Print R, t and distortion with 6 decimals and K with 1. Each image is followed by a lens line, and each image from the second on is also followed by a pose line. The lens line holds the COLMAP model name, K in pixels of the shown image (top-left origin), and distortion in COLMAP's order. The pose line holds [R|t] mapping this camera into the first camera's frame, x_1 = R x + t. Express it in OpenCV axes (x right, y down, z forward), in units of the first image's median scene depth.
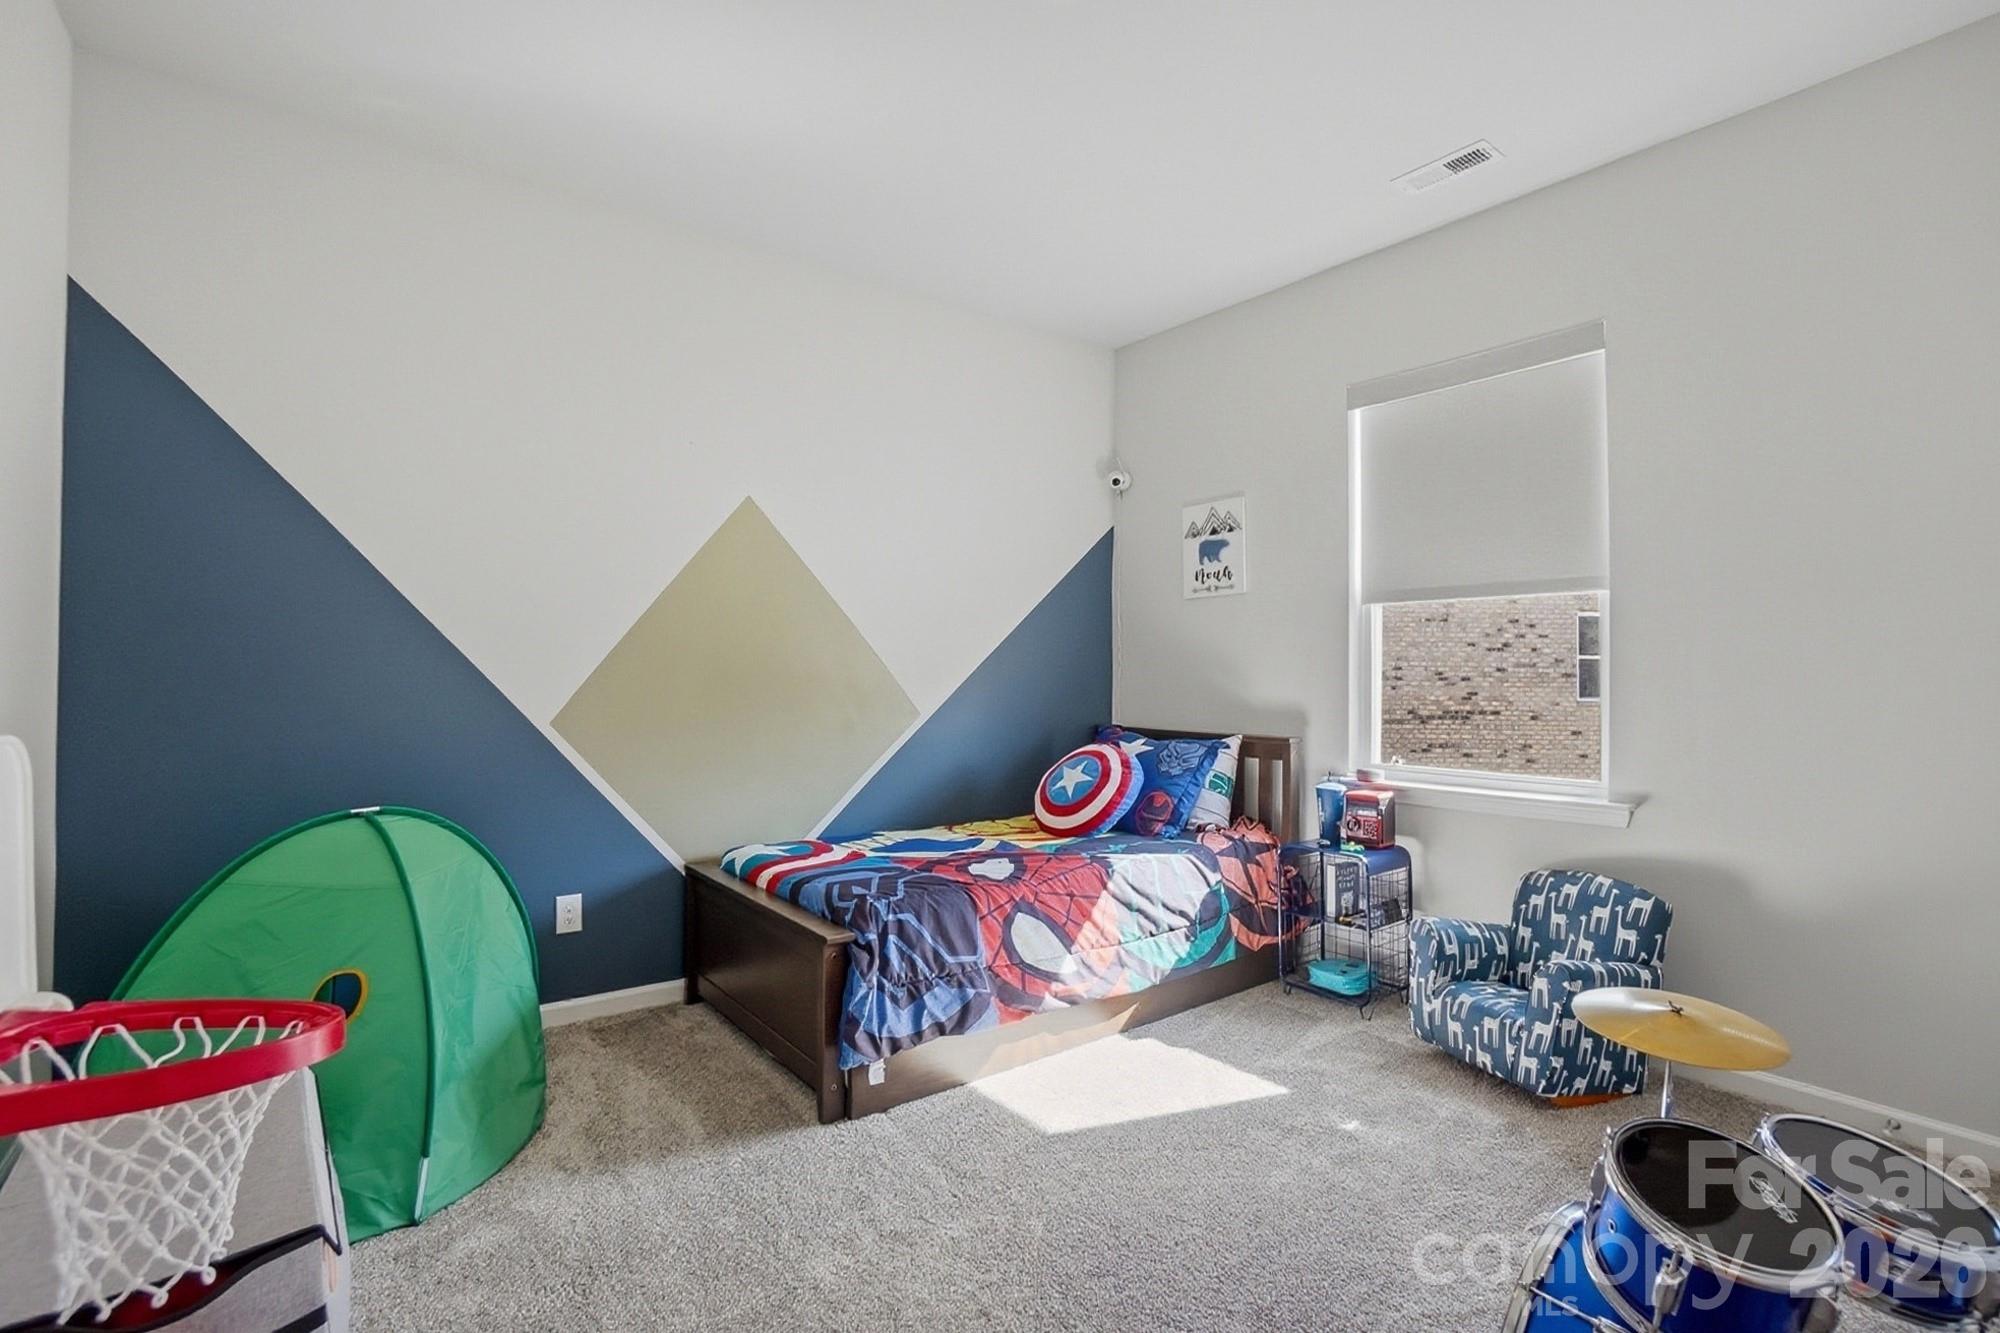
lens RADIAL K [[888.7, 0, 976.5], [0, 888.7, 664.6], [0, 0, 1]] dist [-0.022411, 0.000597]
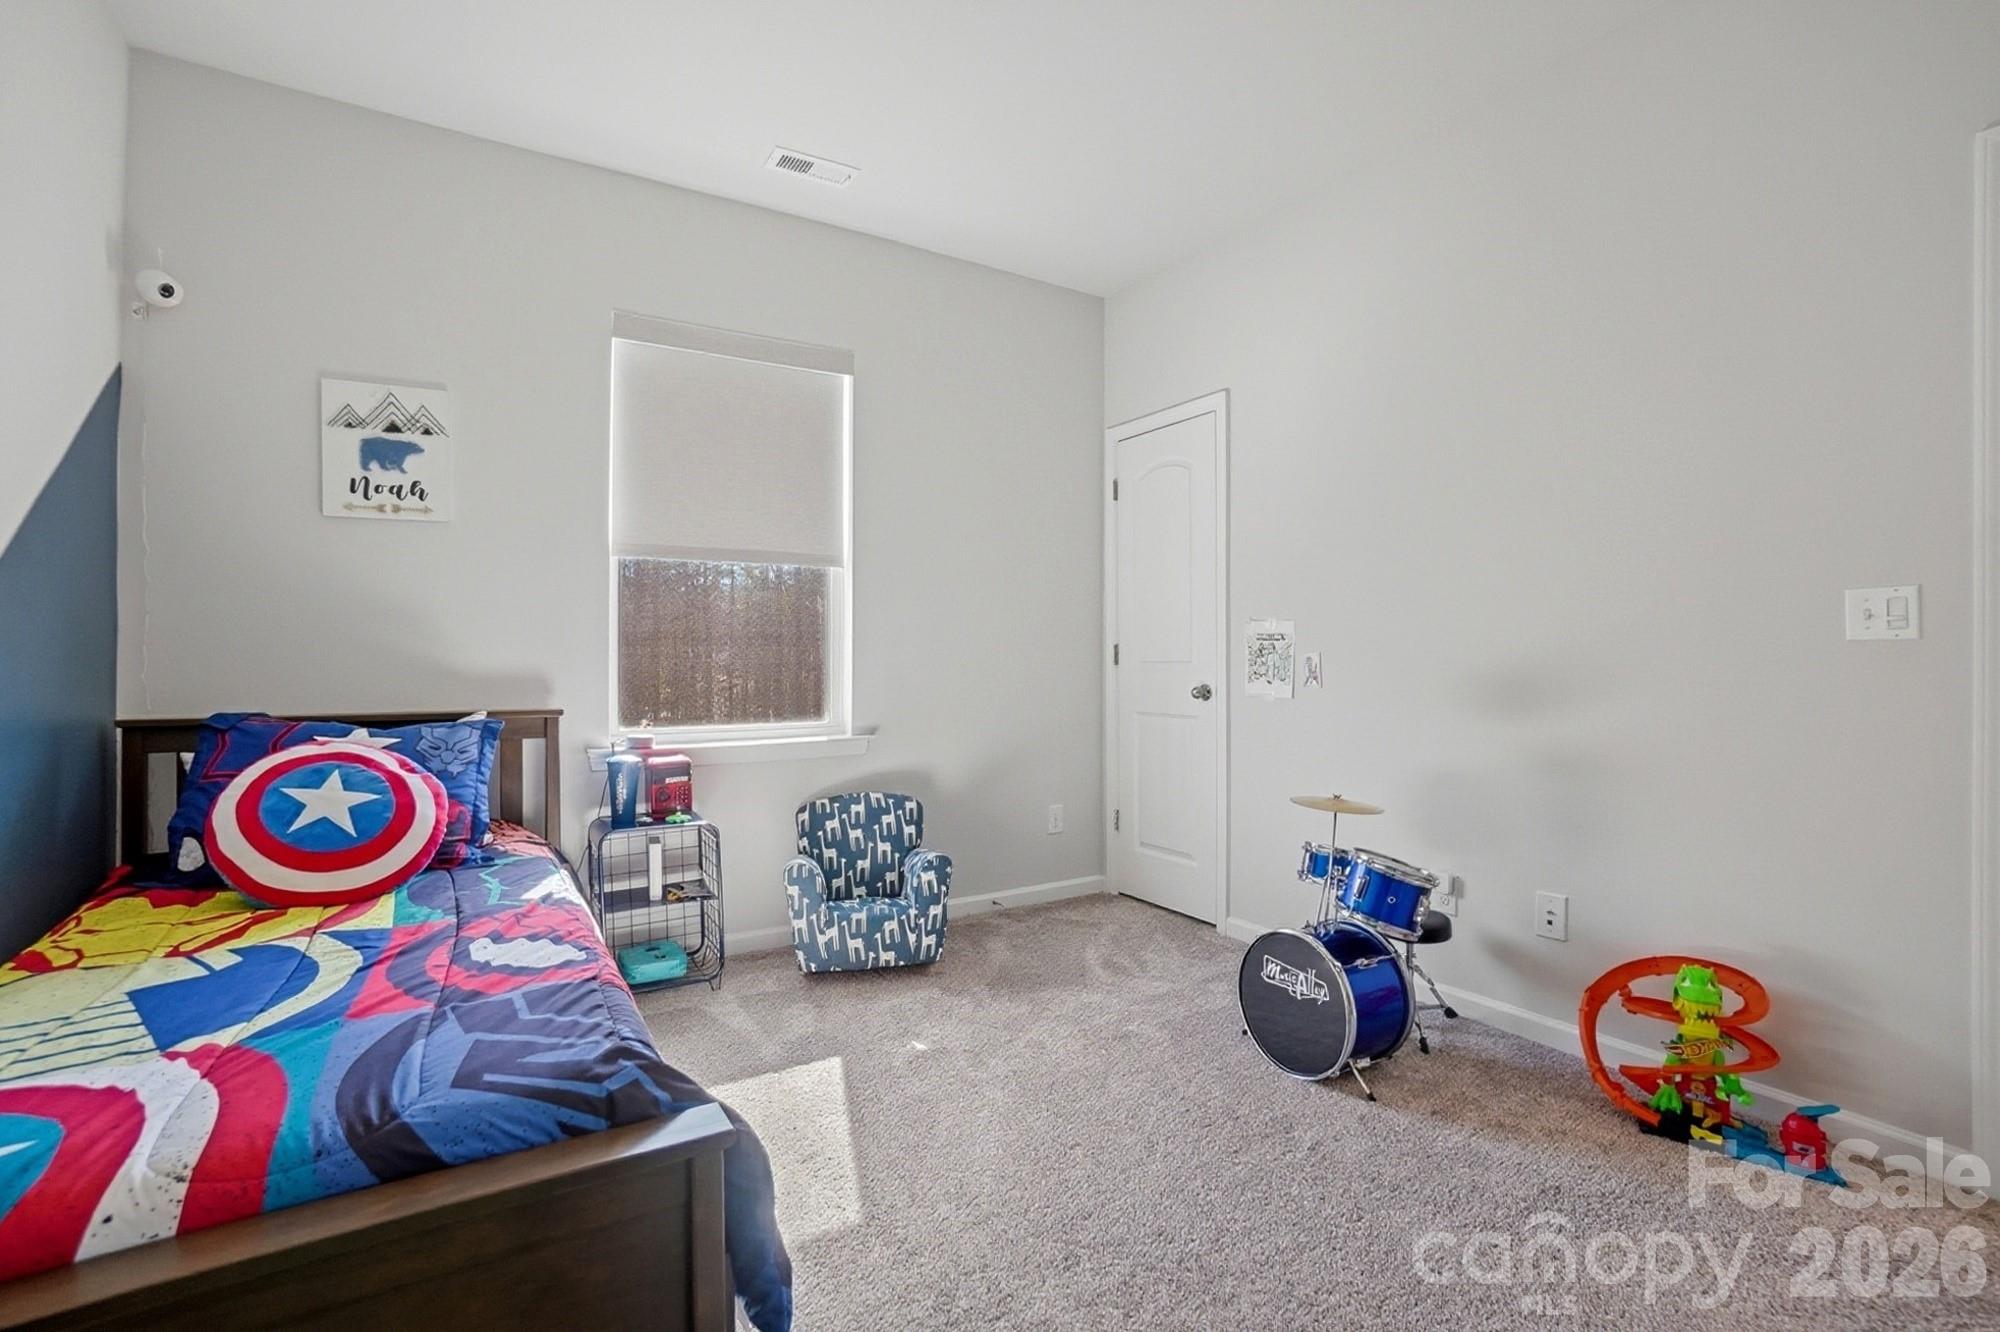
lens RADIAL K [[924.0, 0, 1004.3], [0, 924.0, 642.0], [0, 0, 1]] dist [-0.036297, 0.000416]
pose [[0.109993, 0.002671, 0.993929, -0.443112], [-0.011276, 0.999935, -0.001439, 0.017064], [-0.993868, -0.011049, 0.110016, 0.494983]]
